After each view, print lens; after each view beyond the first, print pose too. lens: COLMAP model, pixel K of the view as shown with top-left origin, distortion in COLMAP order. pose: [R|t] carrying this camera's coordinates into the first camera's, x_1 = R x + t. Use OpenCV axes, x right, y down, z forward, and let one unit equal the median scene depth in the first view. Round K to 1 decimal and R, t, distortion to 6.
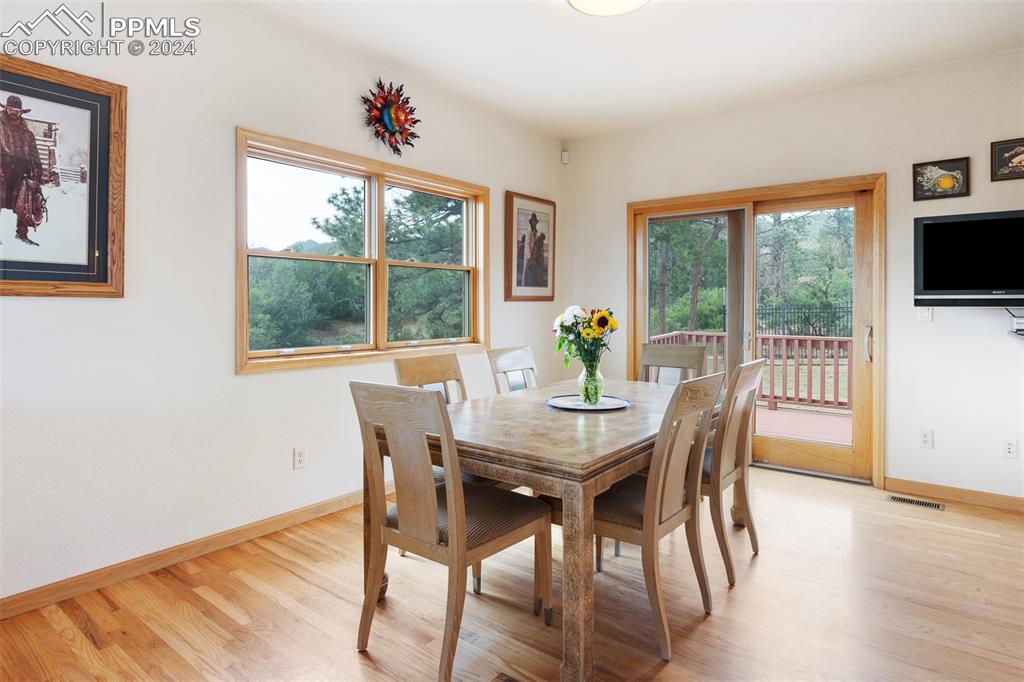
lens RADIAL K [[574.4, 0, 513.7], [0, 574.4, 307.5], [0, 0, 1]] dist [-0.009446, 0.001106]
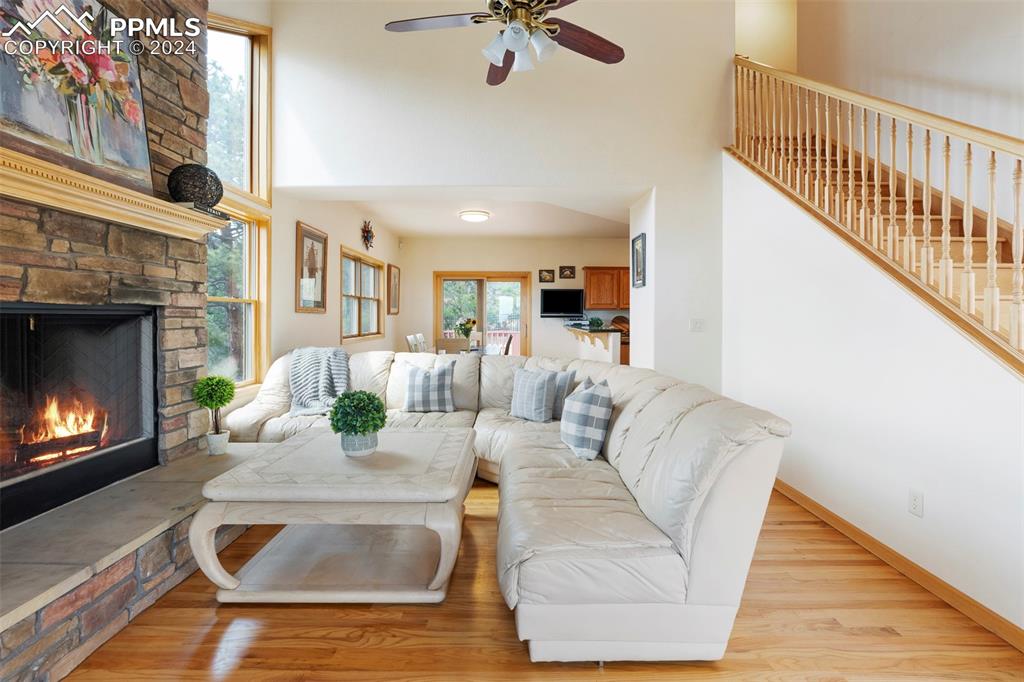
lens RADIAL K [[469.6, 0, 514.2], [0, 469.6, 318.1], [0, 0, 1]] dist [-0.015465, 0.005808]
pose [[0.788109, 0.001622, 0.615533, -0.975611], [-0.000856, 0.999998, -0.001539, 0.004602], [-0.615535, 0.000686, 0.788110, -0.909587]]
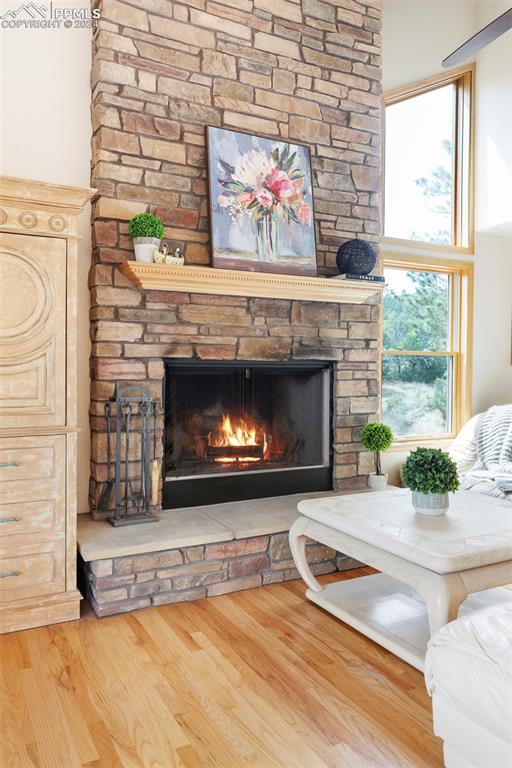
lens RADIAL K [[585.1, 0, 255.2], [0, 585.1, 369.0], [0, 0, 1]] dist [0.003140, -0.007151]
pose [[0.911801, 0.013187, -0.410420, -0.617143], [-0.011384, 0.999912, 0.006836, -0.005989], [0.410474, -0.001561, 0.911871, -1.093048]]
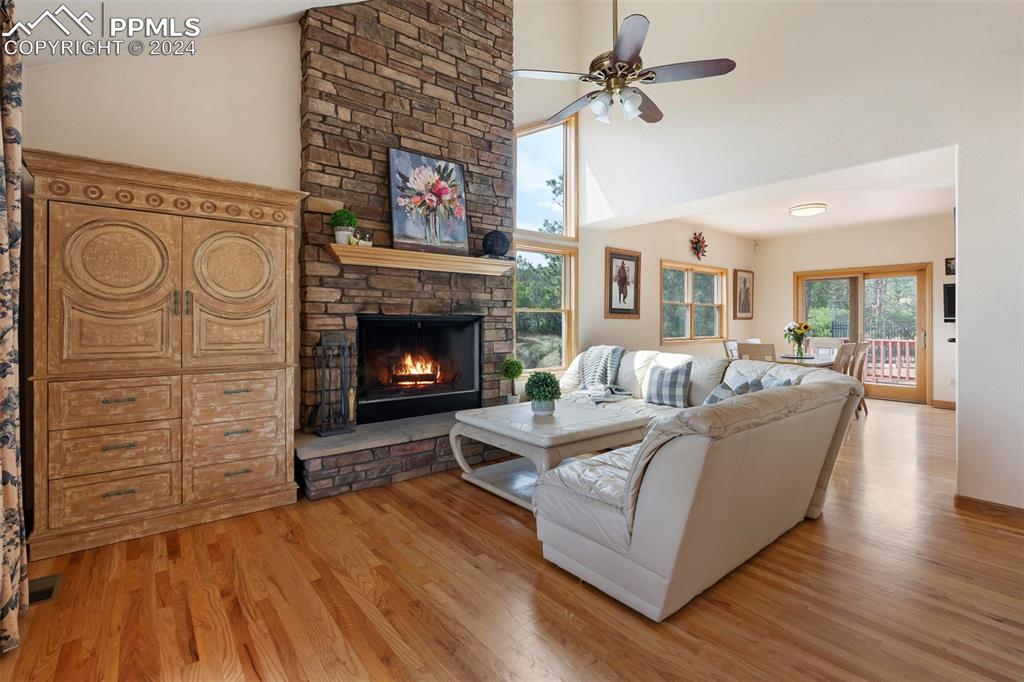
lens RADIAL K [[469.6, 0, 516.4], [0, 469.6, 318.0], [0, 0, 1]] dist [-0.015465, 0.005808]
pose [[0.973420, -0.000171, -0.229025, -0.553373], [-0.002394, 0.999937, -0.010922, 0.004974], [0.229013, 0.011180, 0.973359, -1.232859]]
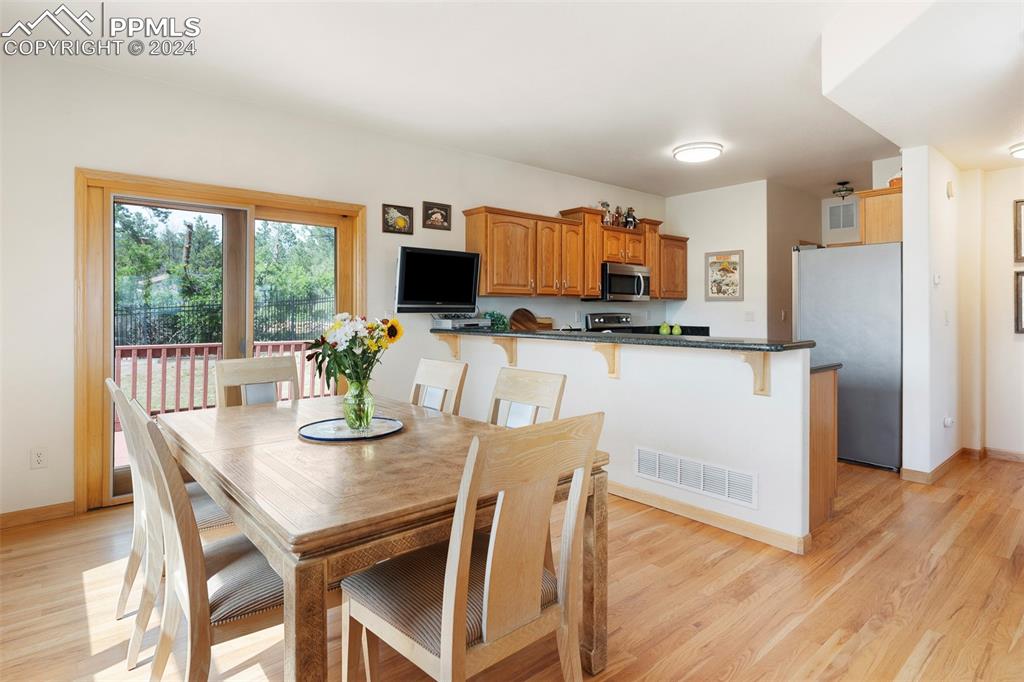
lens RADIAL K [[544.1, 0, 509.9], [0, 544.1, 313.1], [0, 0, 1]] dist [-0.008430, -0.000895]
pose [[0.206190, -0.004477, 0.978502, -0.490141], [0.005011, 0.999981, 0.003520, -0.004620], [-0.978499, 0.004177, 0.206209, 0.495530]]
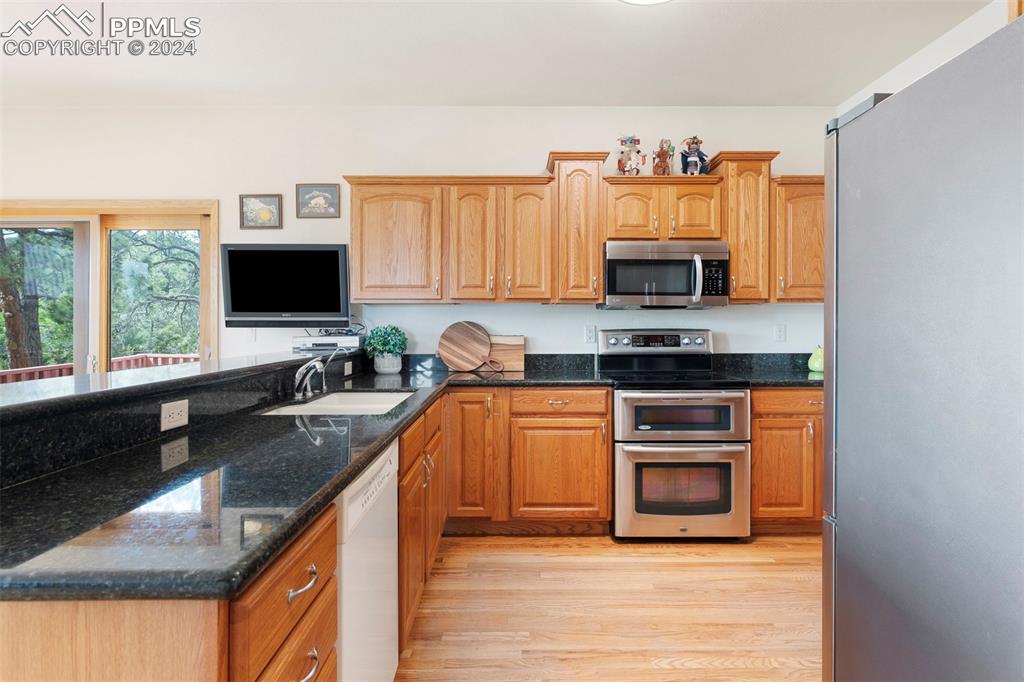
lens RADIAL K [[540.1, 0, 506.8], [0, 540.1, 318.0], [0, 0, 1]] dist [-0.001314, -0.000580]
pose [[0.793058, 0.004451, 0.609130, 0.514676], [0.004056, 0.999913, -0.012587, -0.004867], [-0.609133, 0.012453, 0.792970, -0.114908]]
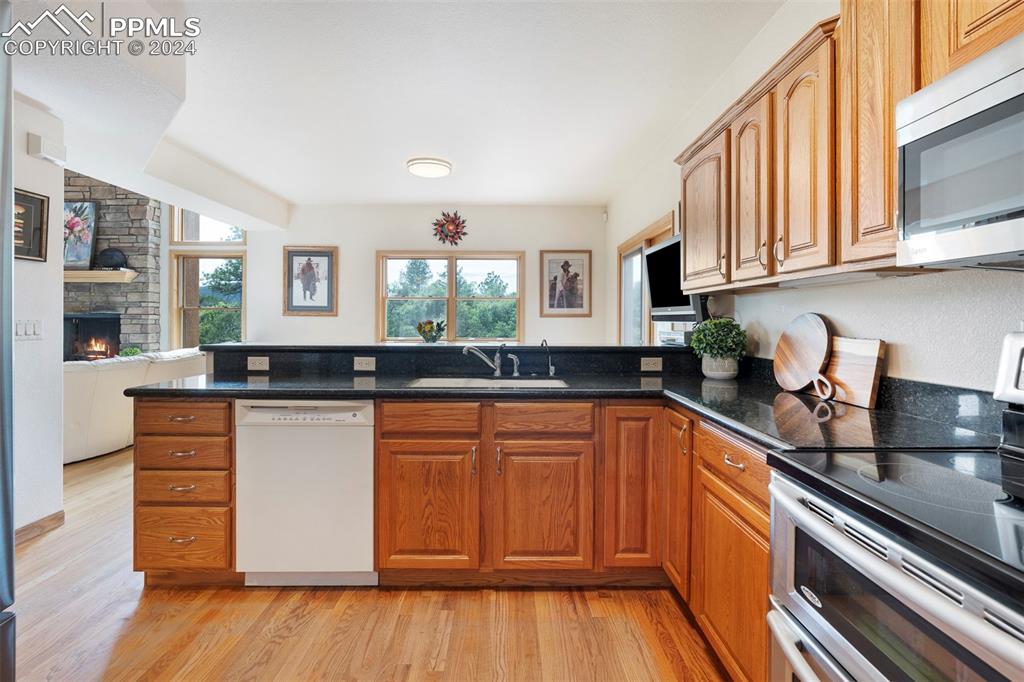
lens RADIAL K [[469.6, 0, 510.1], [0, 469.6, 324.4], [0, 0, 1]] dist [-0.015465, 0.005808]
pose [[0.619311, 0.010349, -0.785077, 1.336396], [-0.007530, 0.999945, 0.007241, -0.000586], [0.785109, 0.001427, 0.619356, 0.135966]]
